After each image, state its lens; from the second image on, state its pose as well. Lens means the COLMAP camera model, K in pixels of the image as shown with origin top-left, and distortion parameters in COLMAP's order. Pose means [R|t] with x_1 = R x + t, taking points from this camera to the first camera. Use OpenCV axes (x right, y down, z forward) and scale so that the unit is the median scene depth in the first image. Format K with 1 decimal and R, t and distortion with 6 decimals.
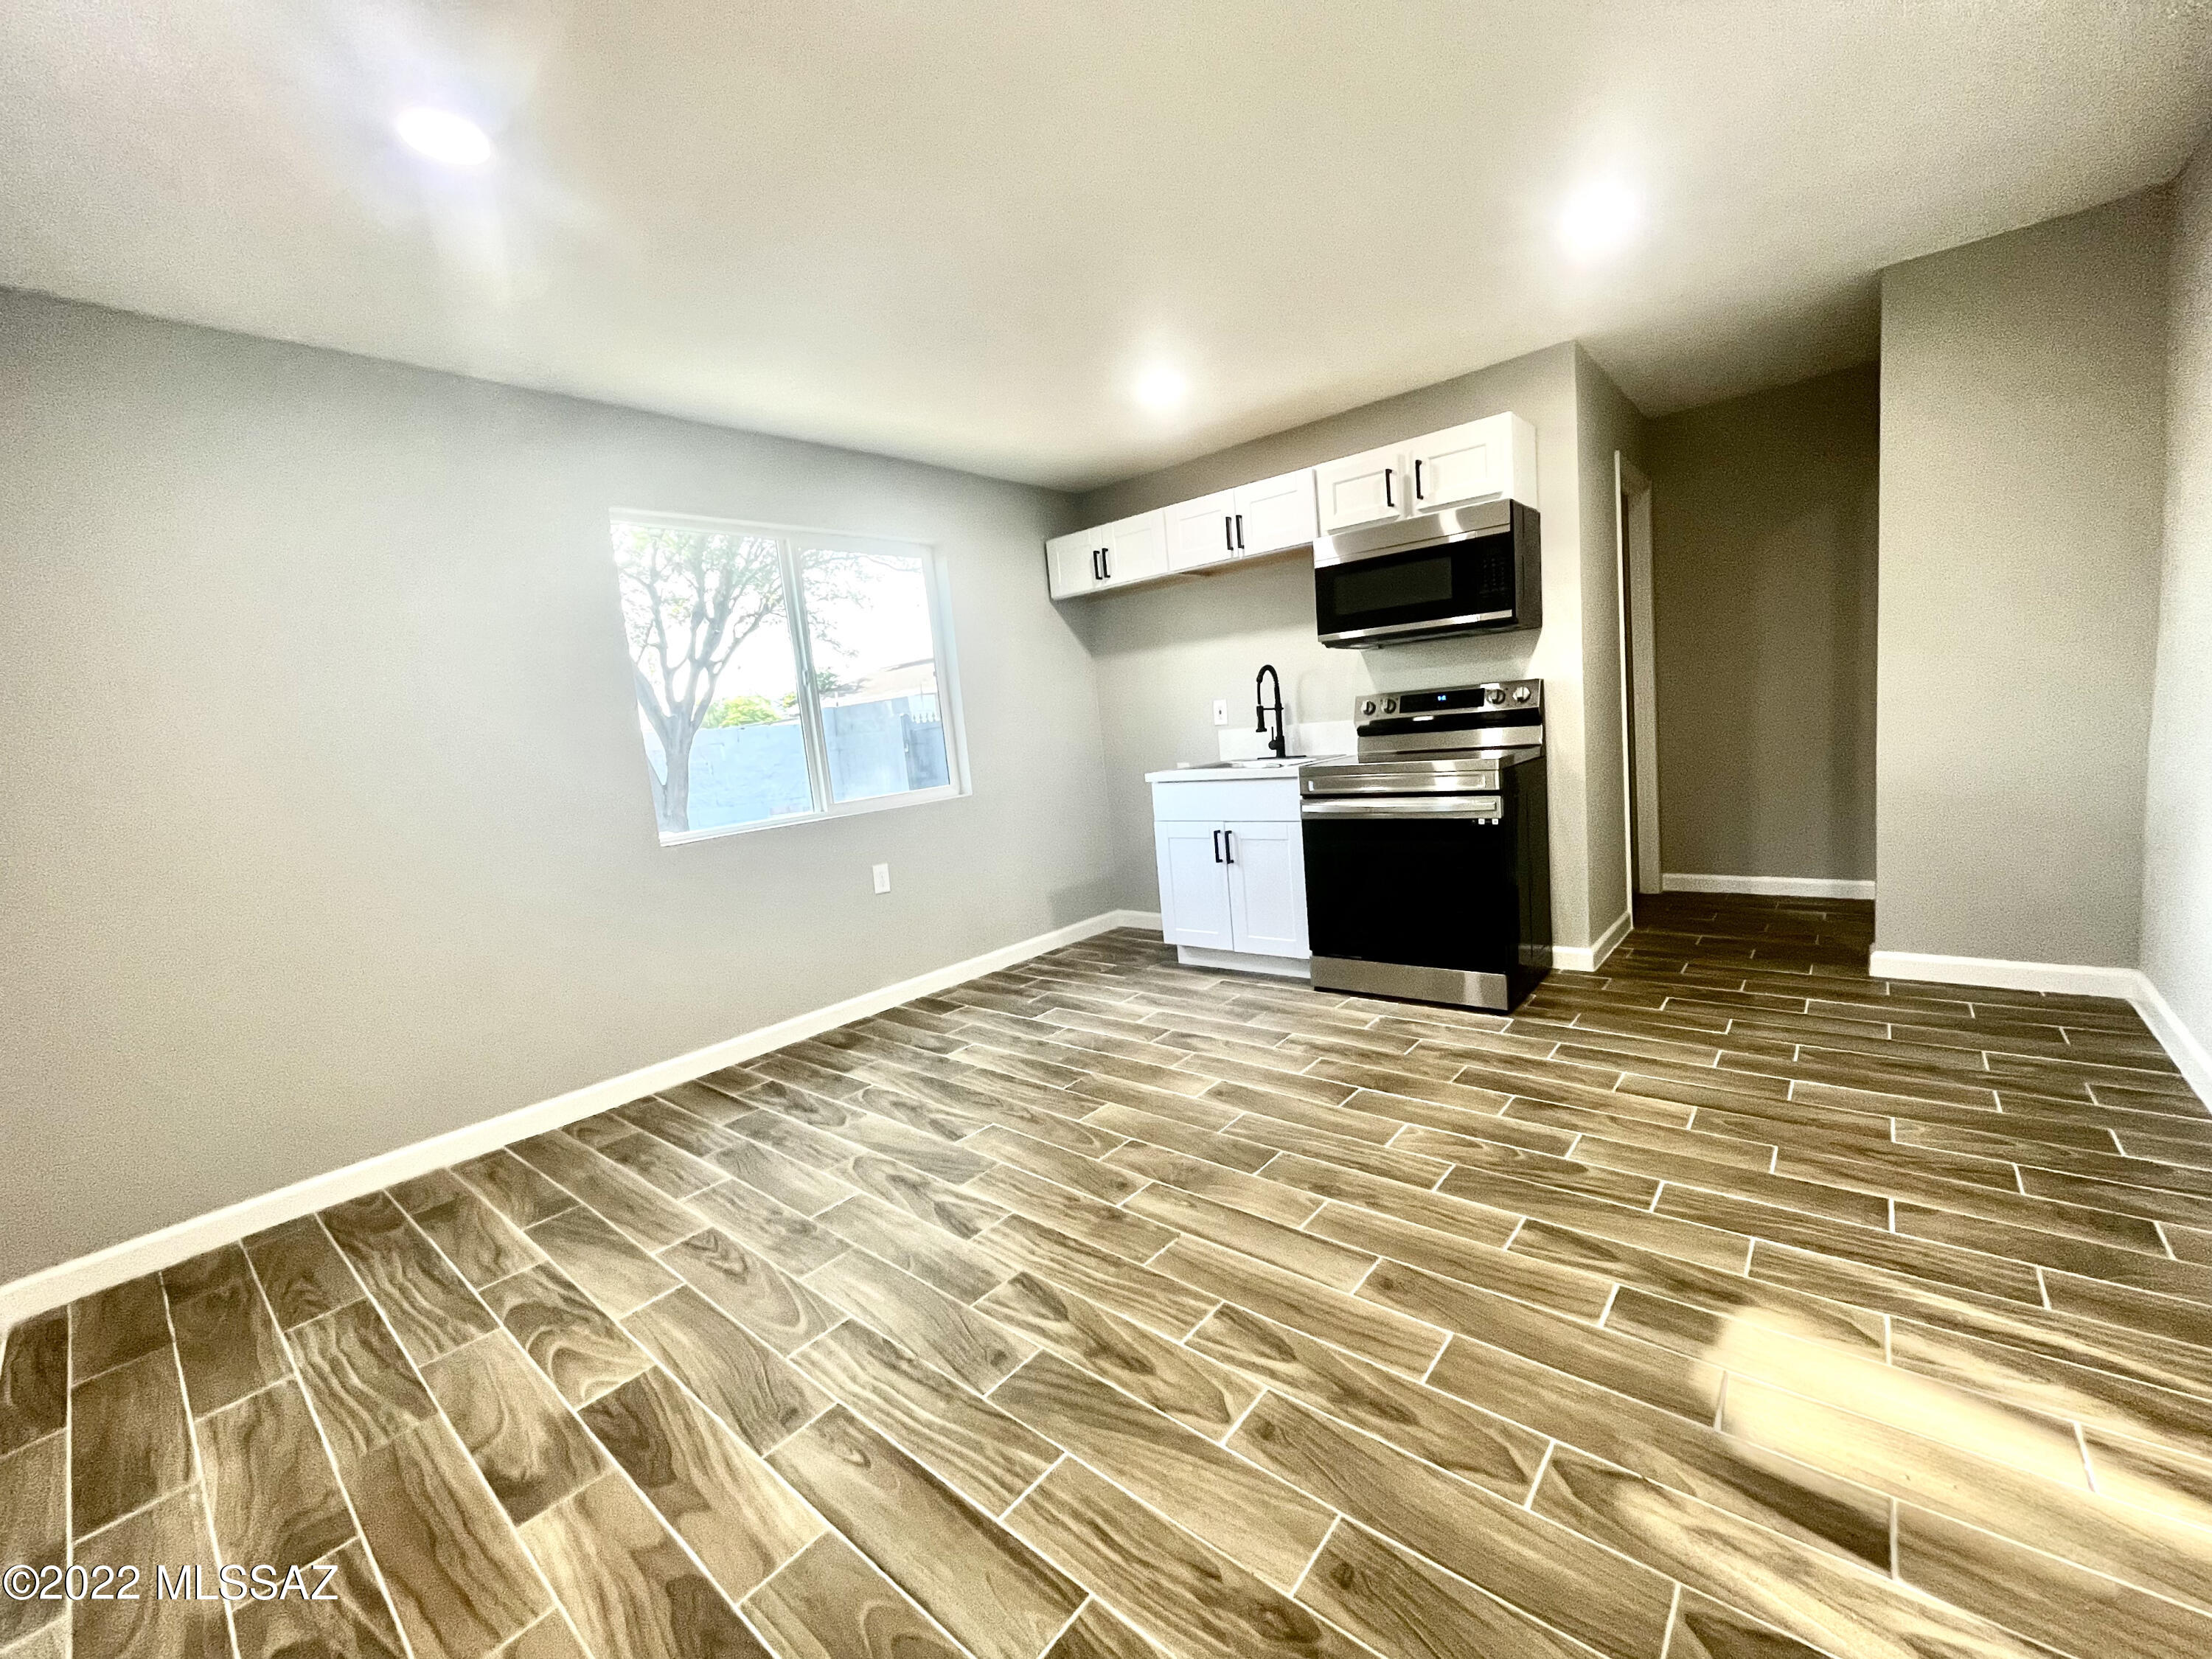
lens RADIAL K [[894.4, 0, 1097.4], [0, 894.4, 829.6], [0, 0, 1]] dist [-0.003982, 0.000356]
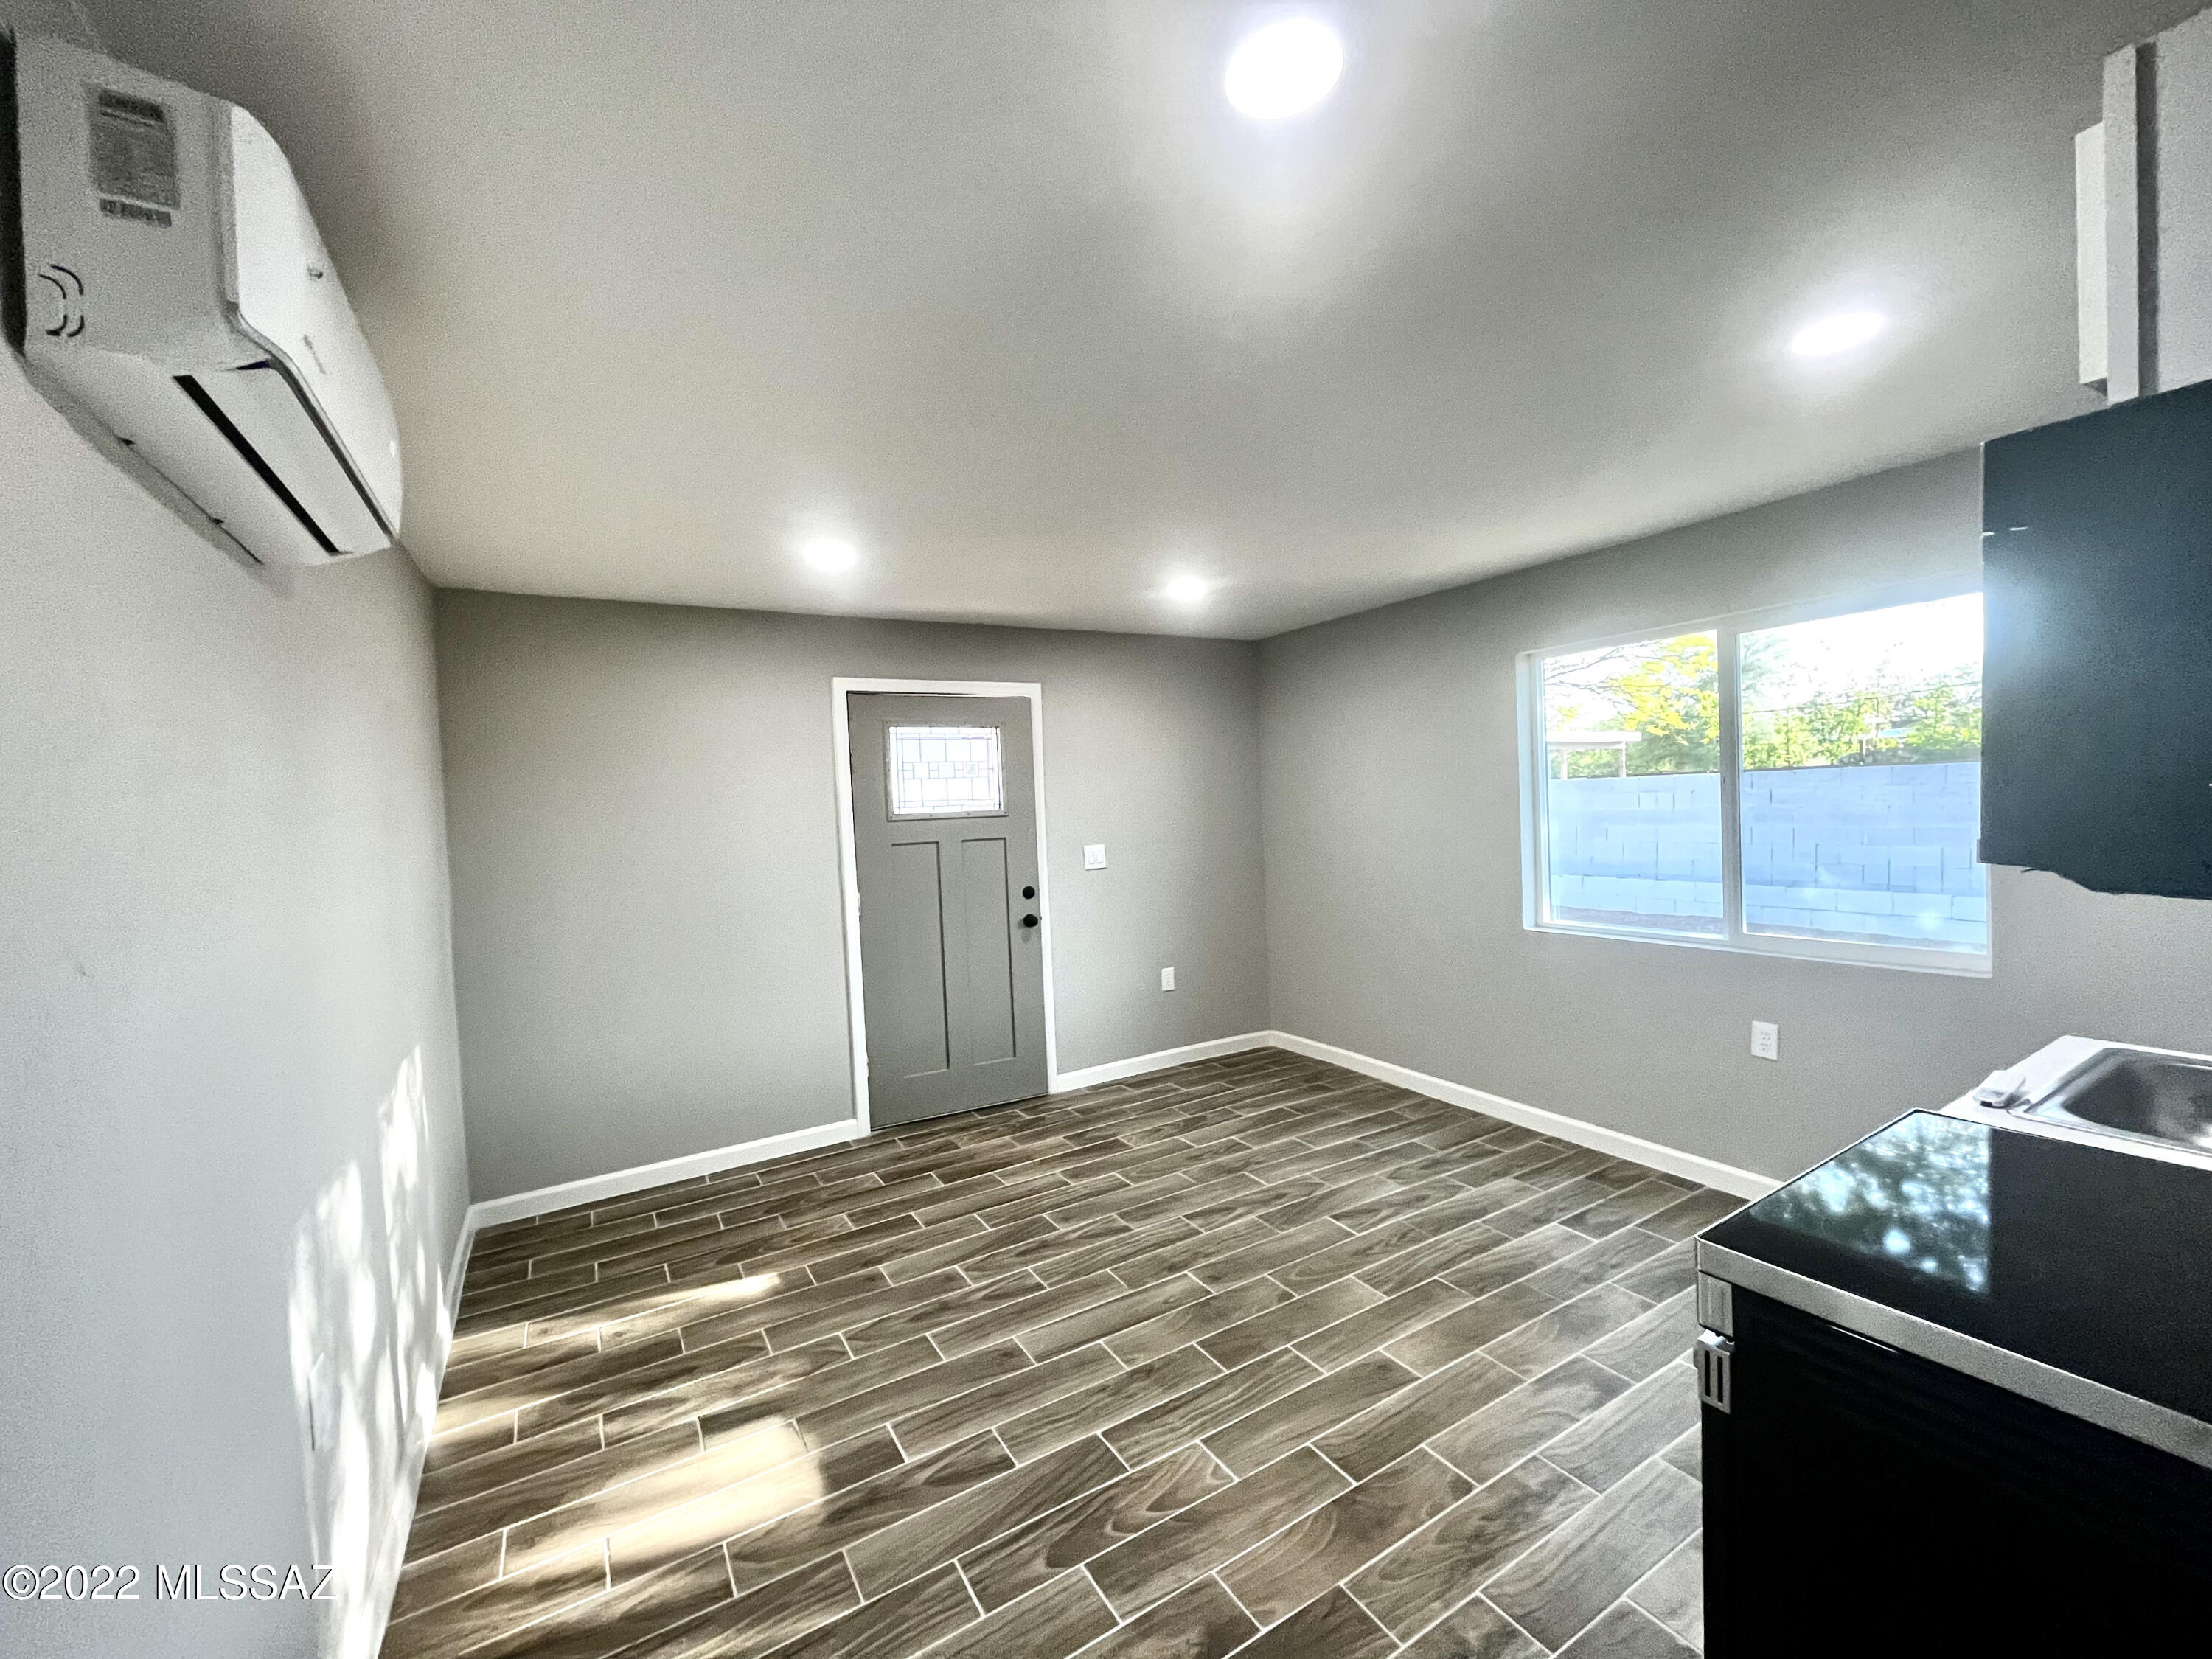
lens RADIAL K [[894.4, 0, 1111.7], [0, 894.4, 833.8], [0, 0, 1]] dist [-0.003982, 0.000356]
pose [[-0.306581, 0.140090, -0.941479, 0.964057], [-0.045322, 0.985840, 0.161449, -0.335450], [0.950765, 0.092167, -0.295891, 0.984032]]
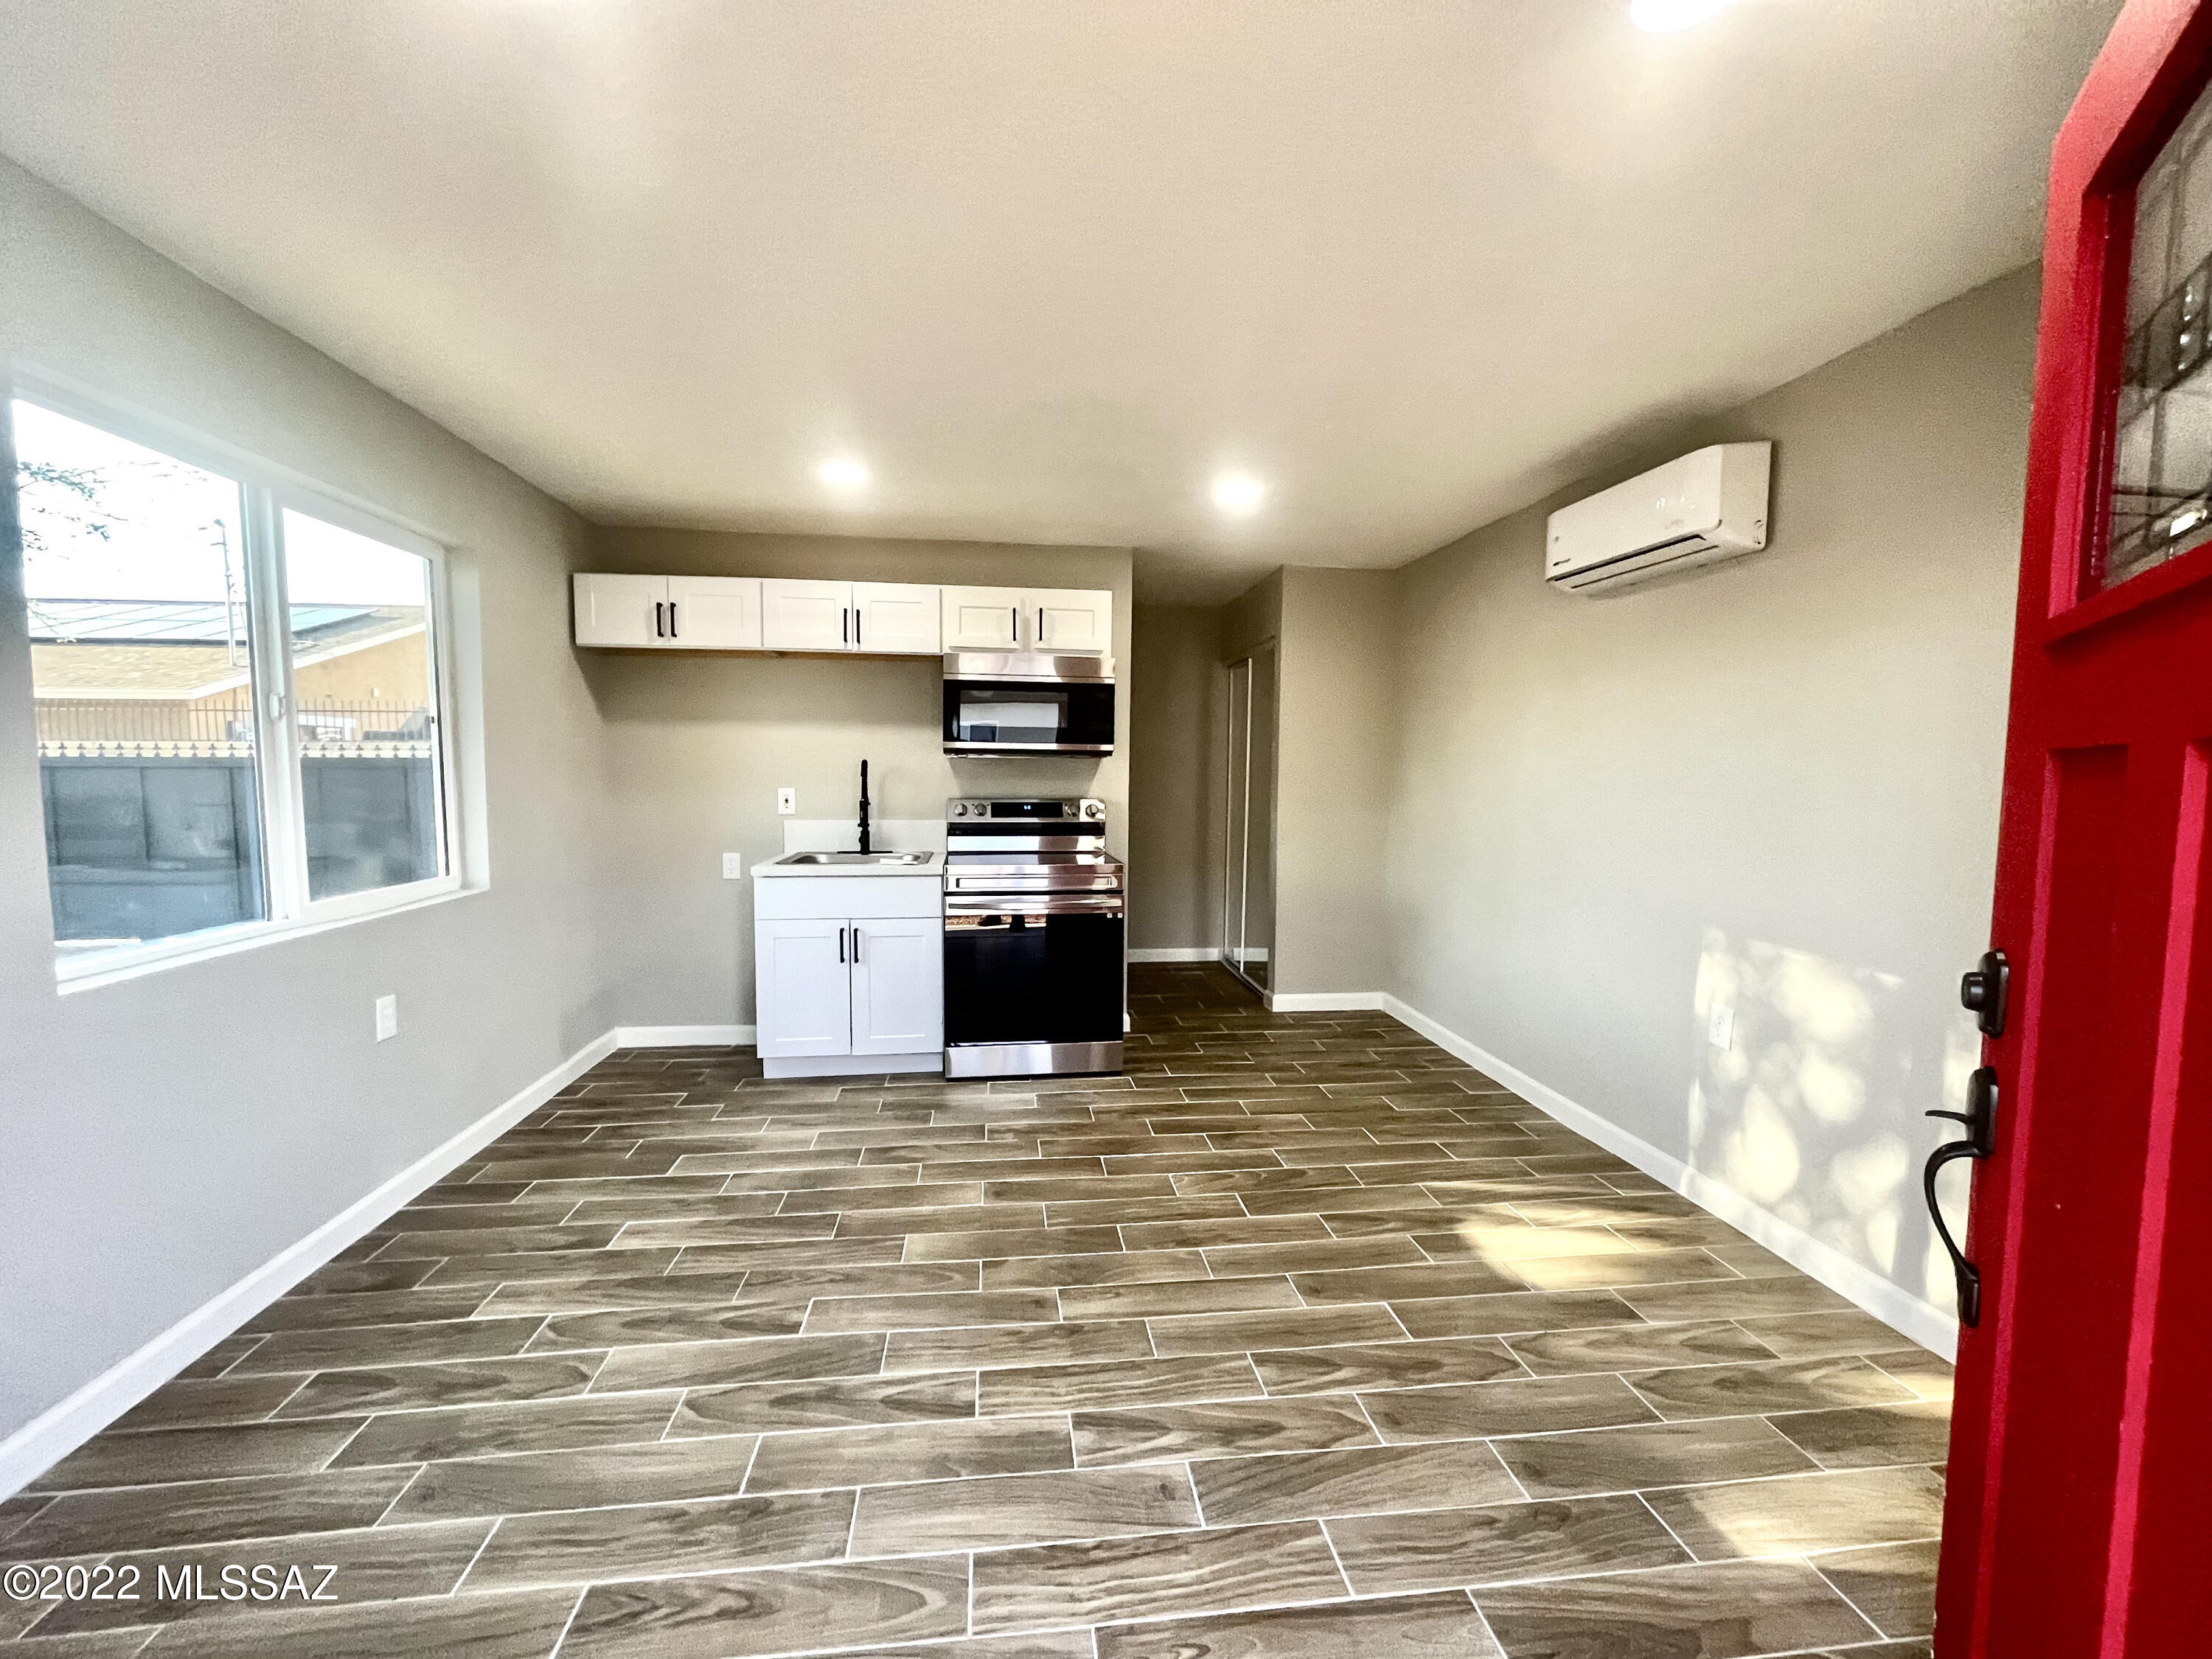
lens RADIAL K [[894.4, 0, 1099.7], [0, 894.4, 829.9], [0, 0, 1]] dist [-0.003982, 0.000356]
pose [[0.671391, 0.048551, 0.739511, -0.564429], [0.018993, 0.996397, -0.082659, -0.028214], [-0.740860, 0.069542, 0.668050, 0.221267]]
